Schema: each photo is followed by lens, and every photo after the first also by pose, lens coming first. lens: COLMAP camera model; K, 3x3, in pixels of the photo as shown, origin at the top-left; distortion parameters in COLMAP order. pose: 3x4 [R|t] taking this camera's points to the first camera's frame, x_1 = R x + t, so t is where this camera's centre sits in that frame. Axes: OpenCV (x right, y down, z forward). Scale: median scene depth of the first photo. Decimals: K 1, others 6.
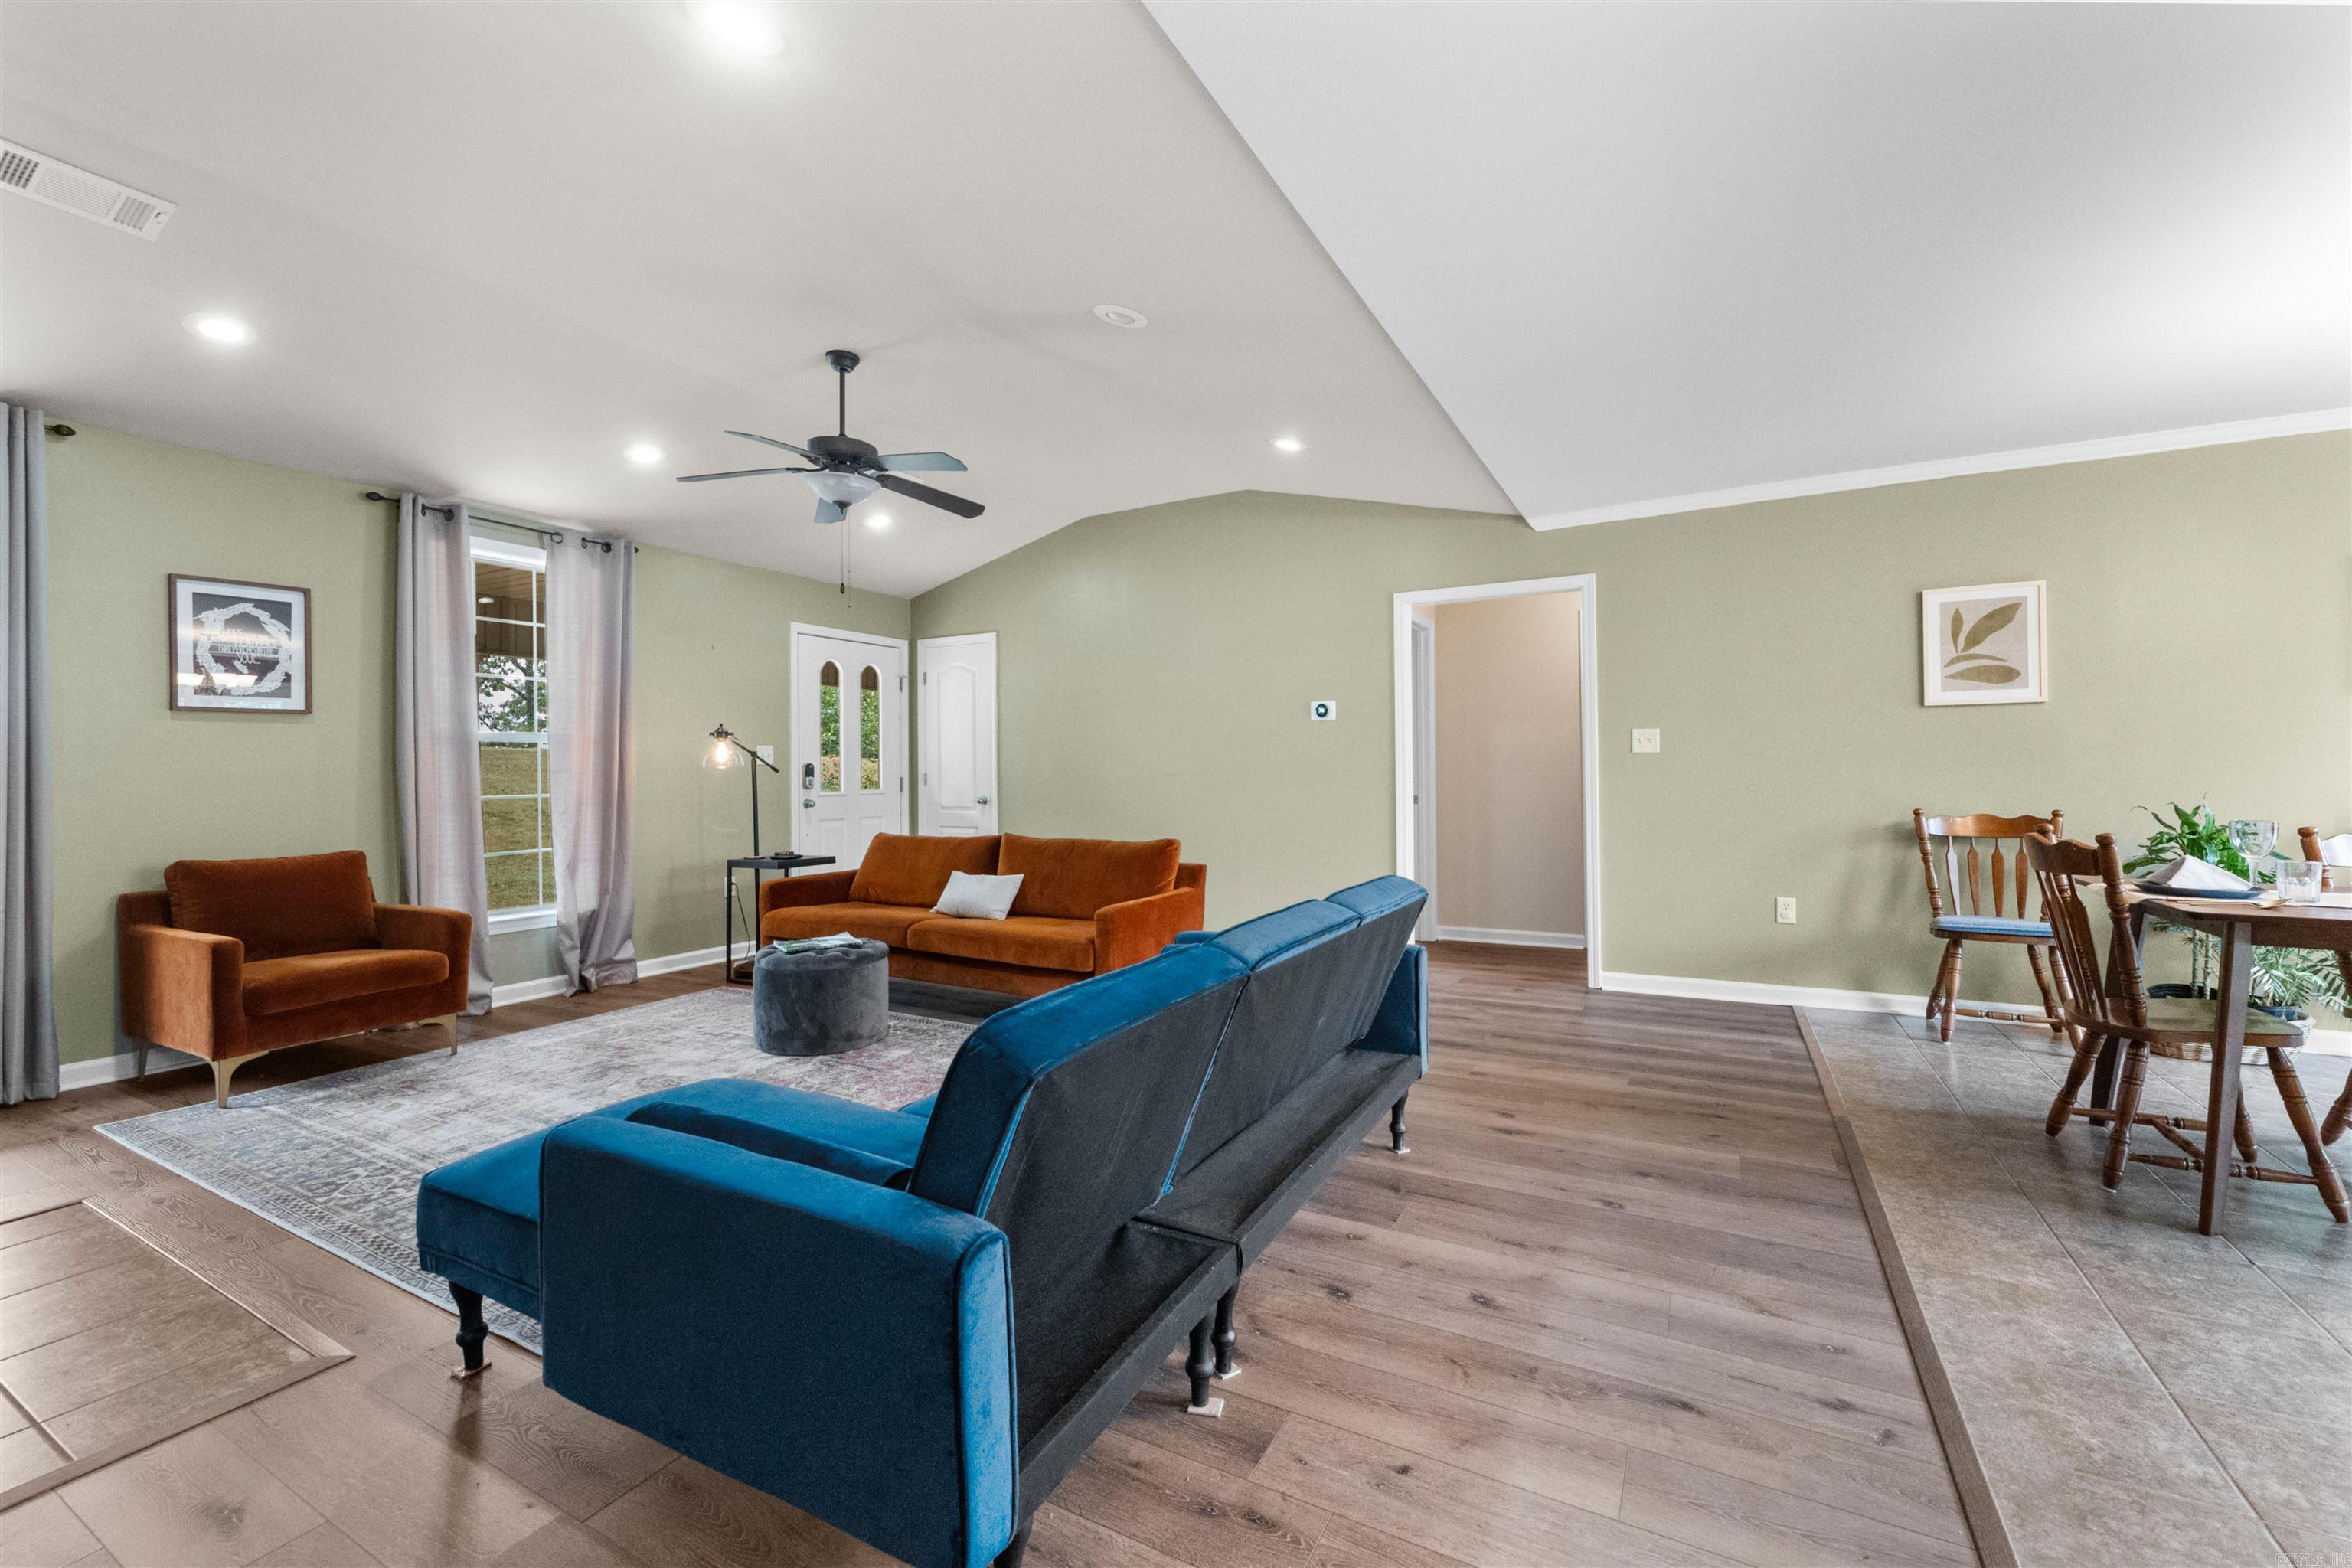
lens RADIAL K [[968.0, 0, 1170.0], [0, 968.0, 756.0], [0, 0, 1]] dist [0.002907, 0.000285]
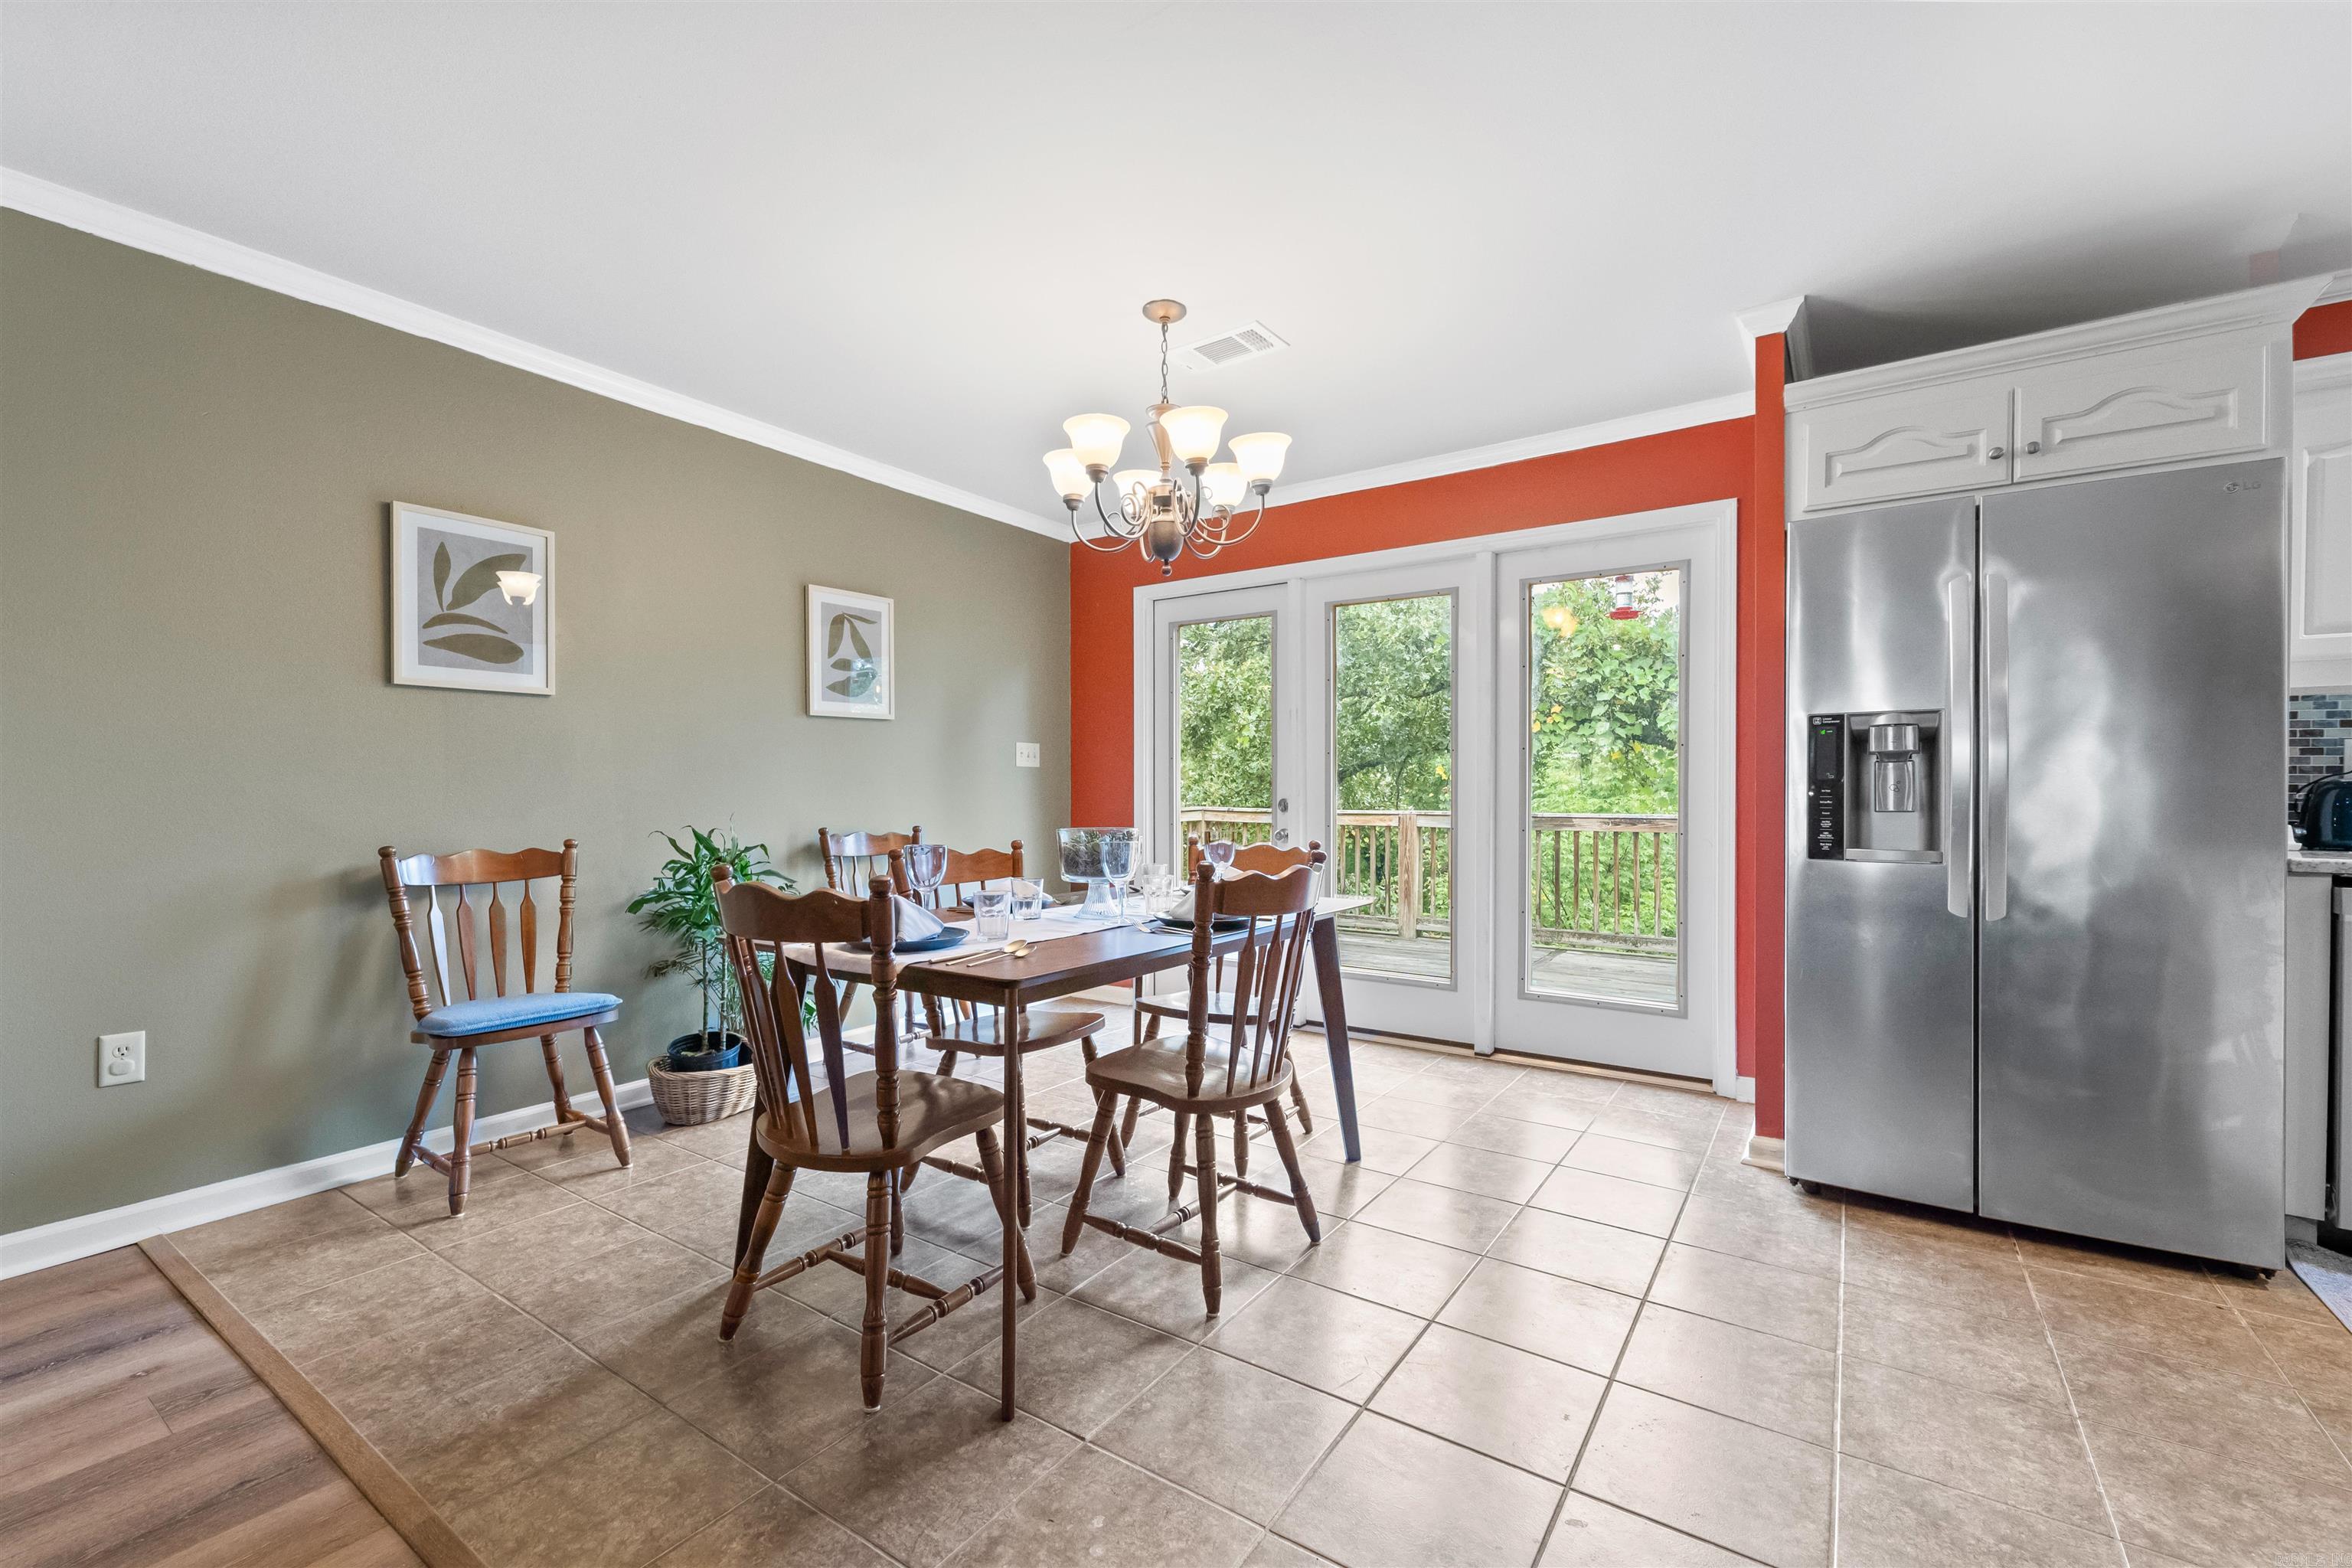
lens RADIAL K [[980.4, 0, 1182.4], [0, 980.4, 798.0], [0, 0, 1]] dist [0.000536, -0.001236]
pose [[0.085541, -0.001673, 0.996333, 0.187644], [-0.020194, 0.999790, 0.003413, 0.011037], [-0.996130, -0.020412, 0.085490, 0.441608]]
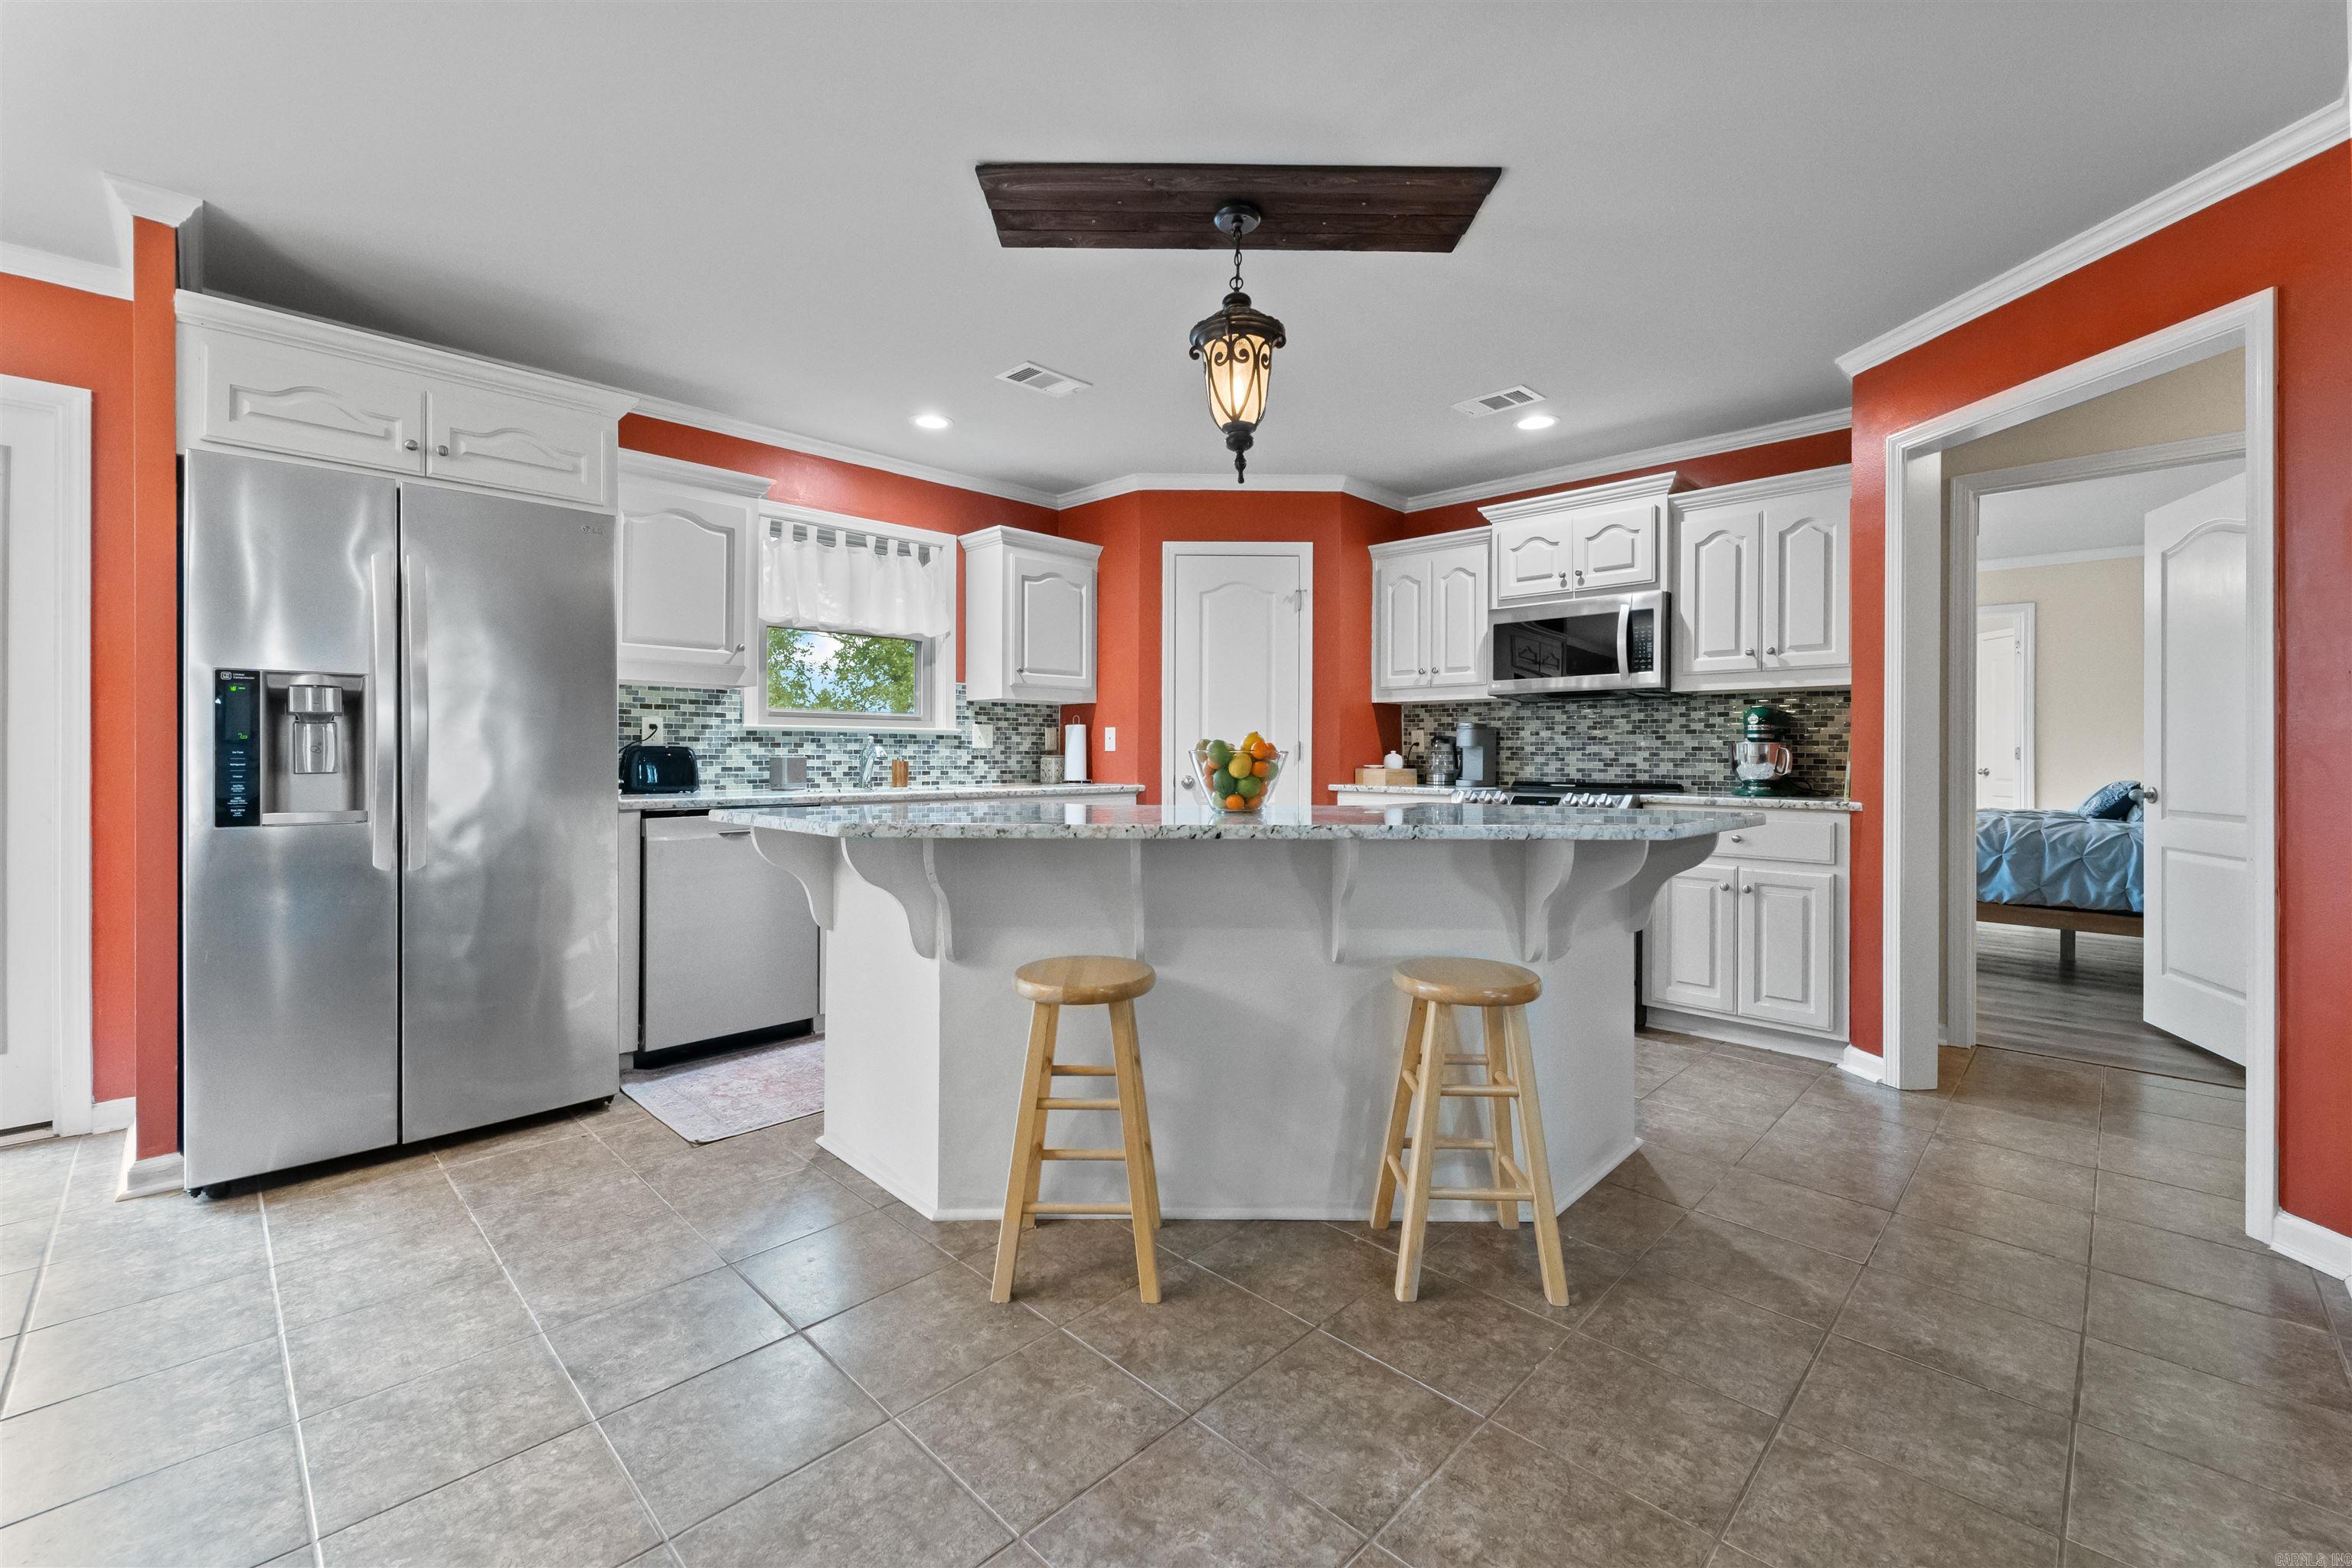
lens RADIAL K [[968.0, 0, 1170.0], [0, 968.0, 756.0], [0, 0, 1]] dist [0.002907, 0.000285]
pose [[-0.964773, 0.003663, 0.263058, 0.165173], [-0.000907, 0.999851, -0.017247, 0.011881], [-0.263082, -0.016878, -0.964626, 0.493233]]
